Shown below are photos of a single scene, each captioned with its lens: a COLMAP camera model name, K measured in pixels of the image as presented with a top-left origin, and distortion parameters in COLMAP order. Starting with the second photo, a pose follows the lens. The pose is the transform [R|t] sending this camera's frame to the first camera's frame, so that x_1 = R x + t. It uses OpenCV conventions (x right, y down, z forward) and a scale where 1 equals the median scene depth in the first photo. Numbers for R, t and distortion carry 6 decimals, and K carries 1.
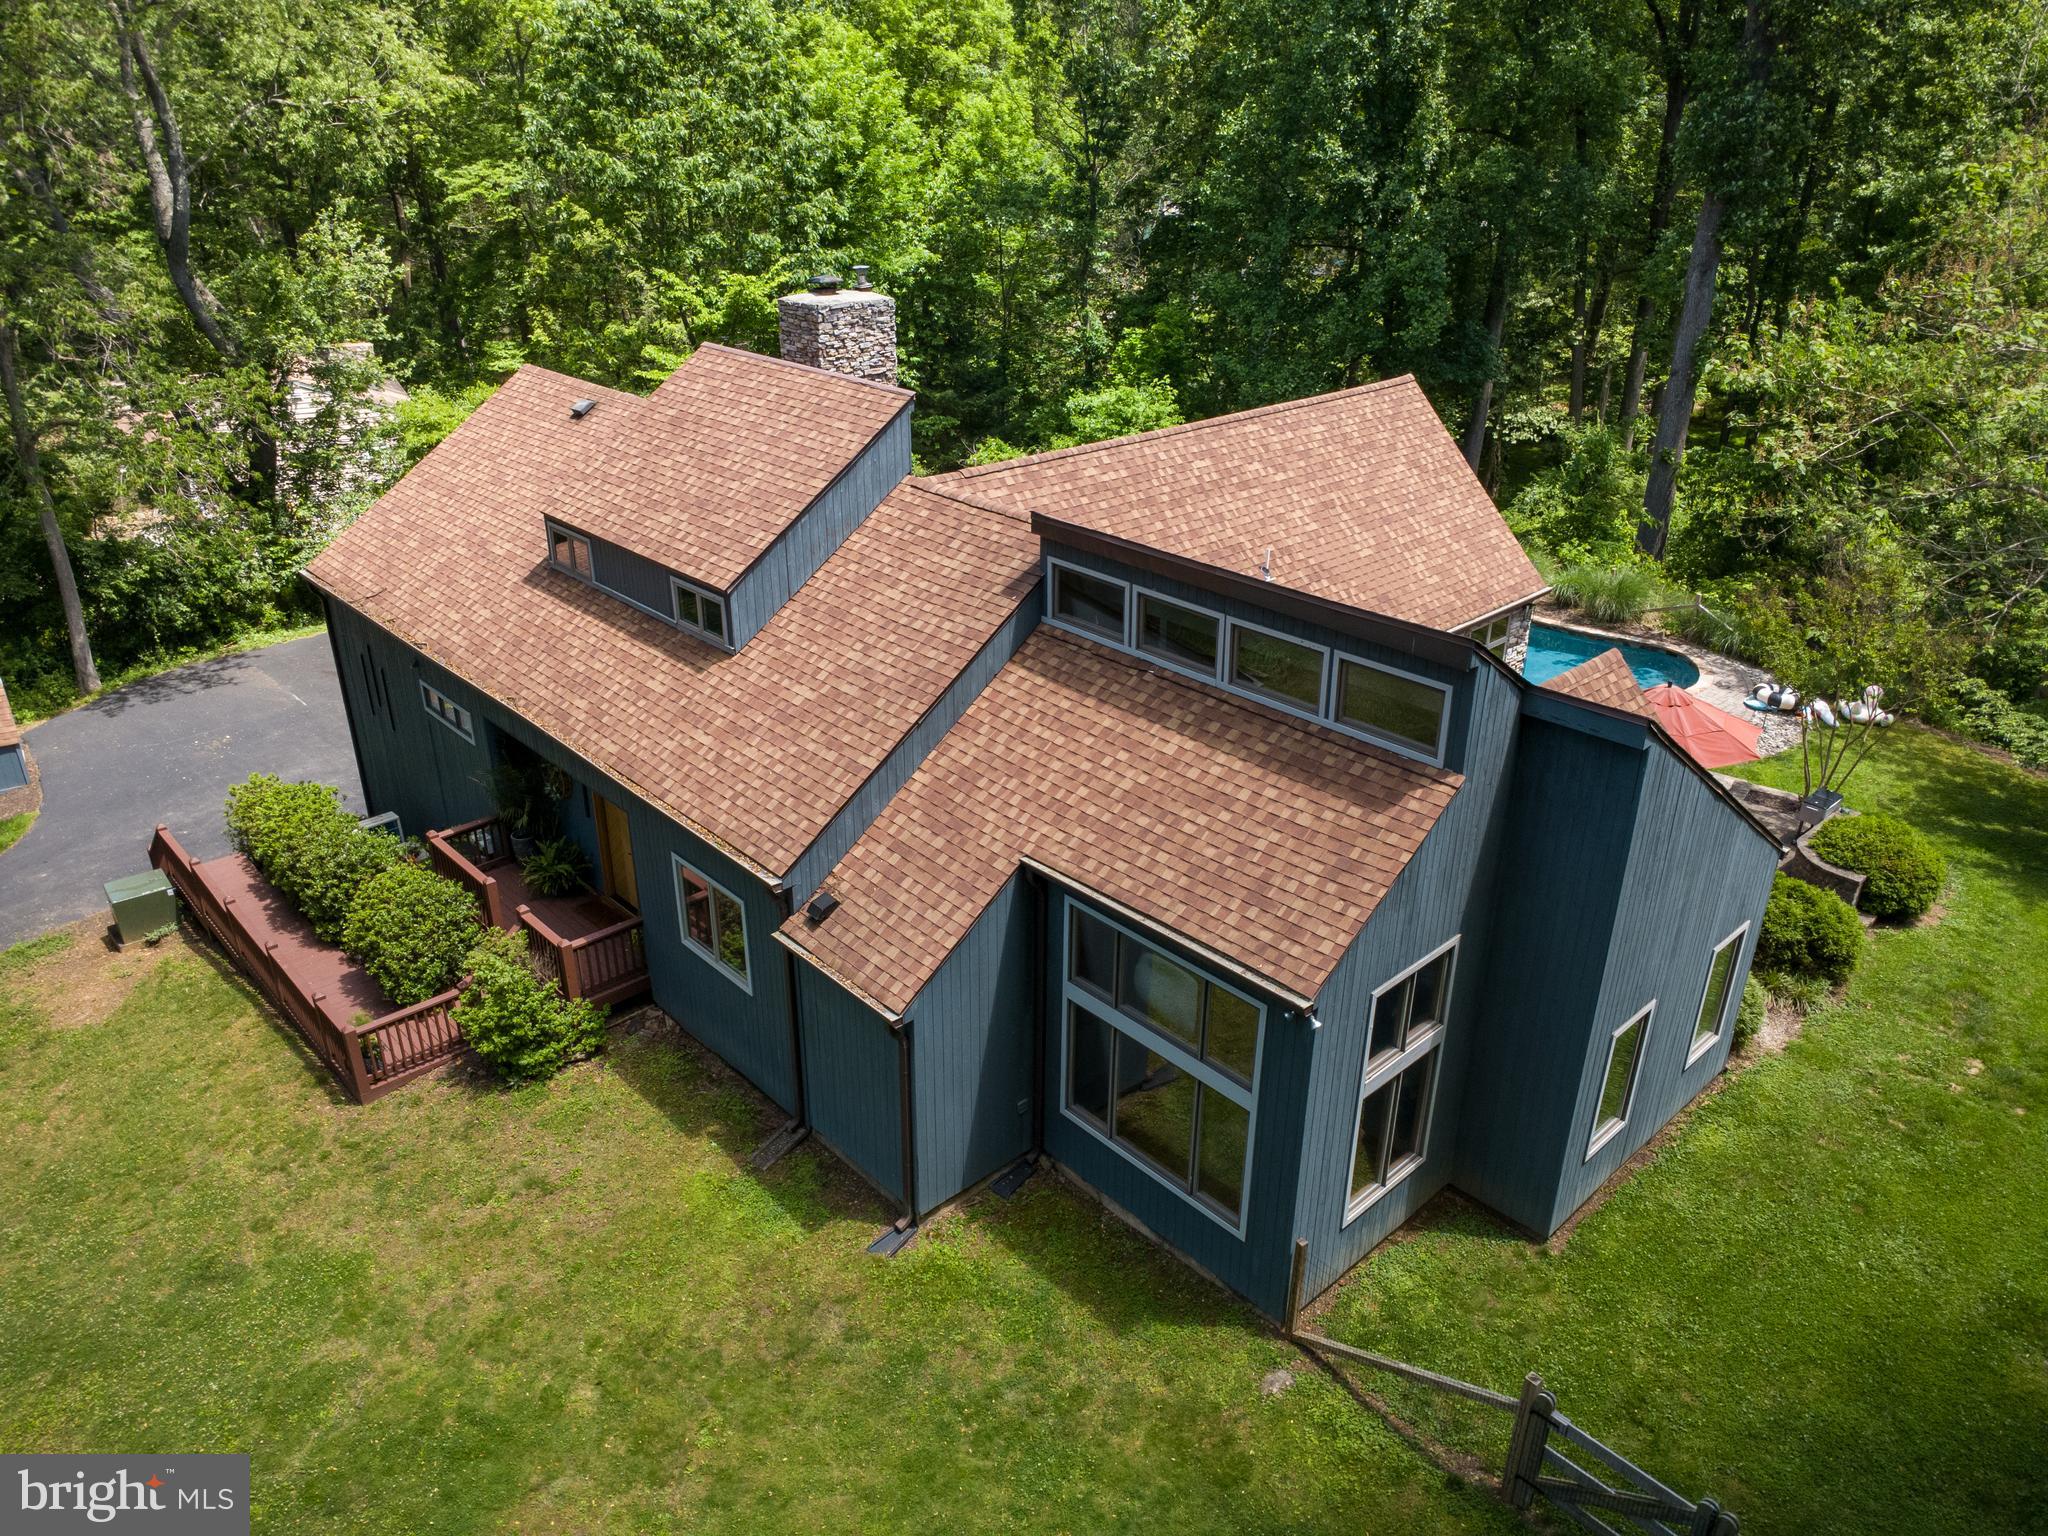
lens RADIAL K [[1412.5, 0, 1030.8], [0, 1412.5, 762.4], [0, 0, 1]] dist [0.007499, 0.002810]
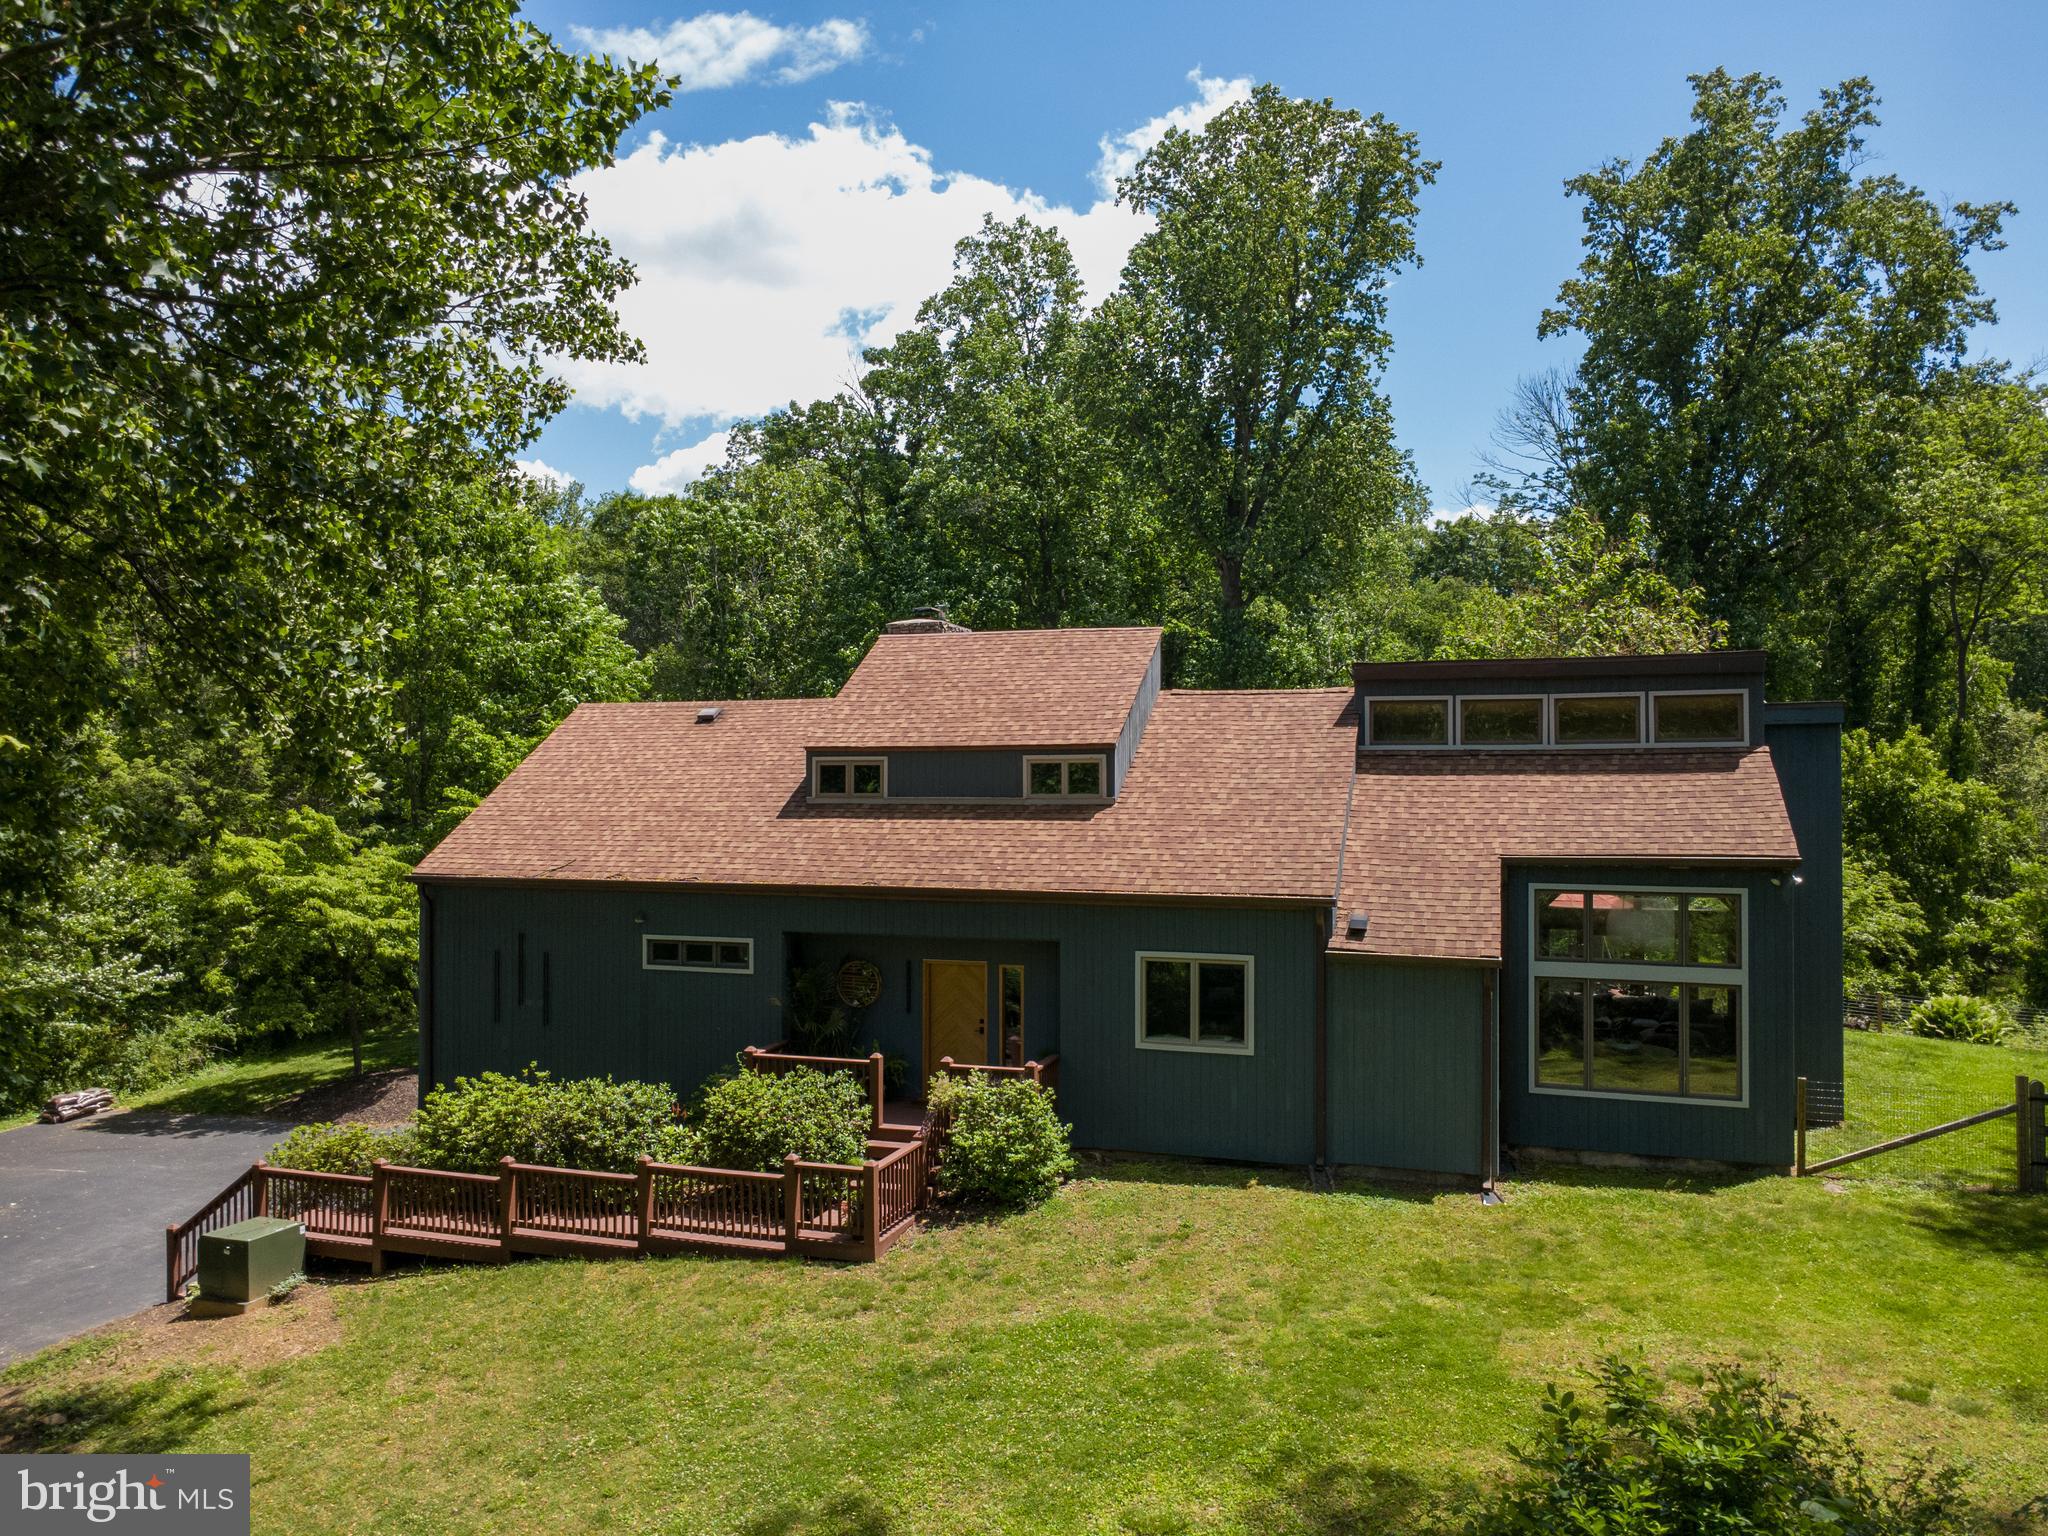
lens RADIAL K [[1420.8, 0, 1025.4], [0, 1420.8, 774.5], [0, 0, 1]] dist [0.008406, 0.004067]
pose [[0.874603, 0.000217, 0.484840, -0.991379], [0.211662, 0.899504, -0.382220, 0.394576], [-0.436198, 0.436913, 0.786663, 0.117618]]
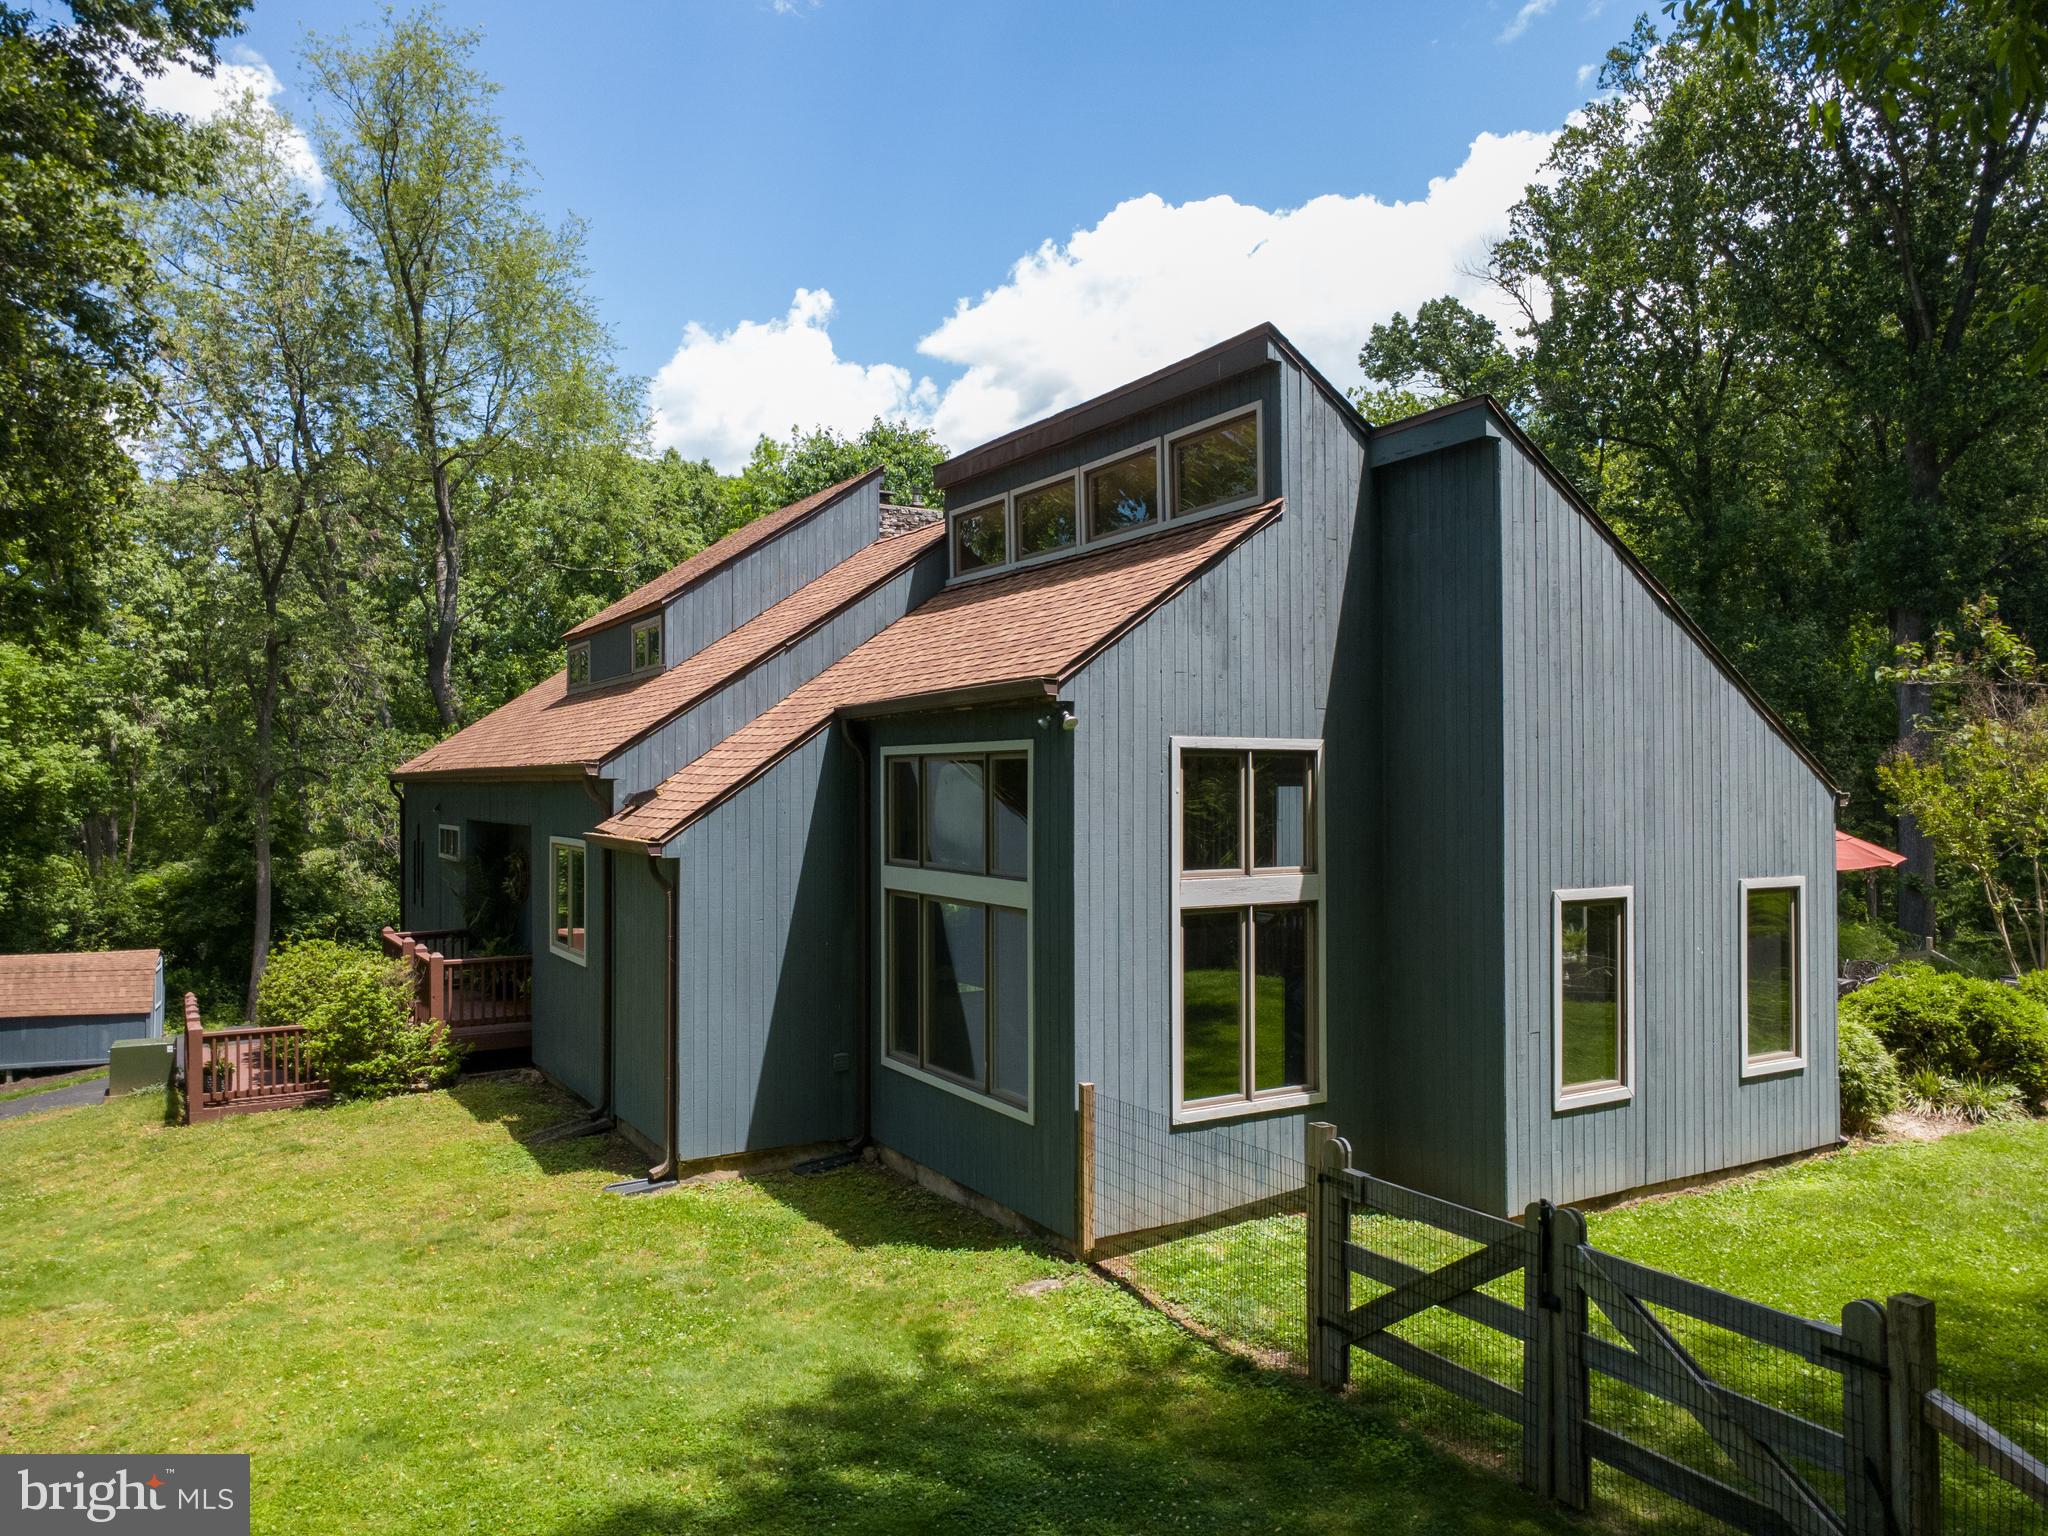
lens RADIAL K [[1420.8, 0, 1025.4], [0, 1420.8, 774.5], [0, 0, 1]] dist [0.008406, 0.004067]
pose [[0.978050, -0.007957, -0.208220, 0.282614], [-0.083198, 0.901249, -0.425239, 0.456158], [0.191042, 0.433229, 0.880804, 0.247062]]
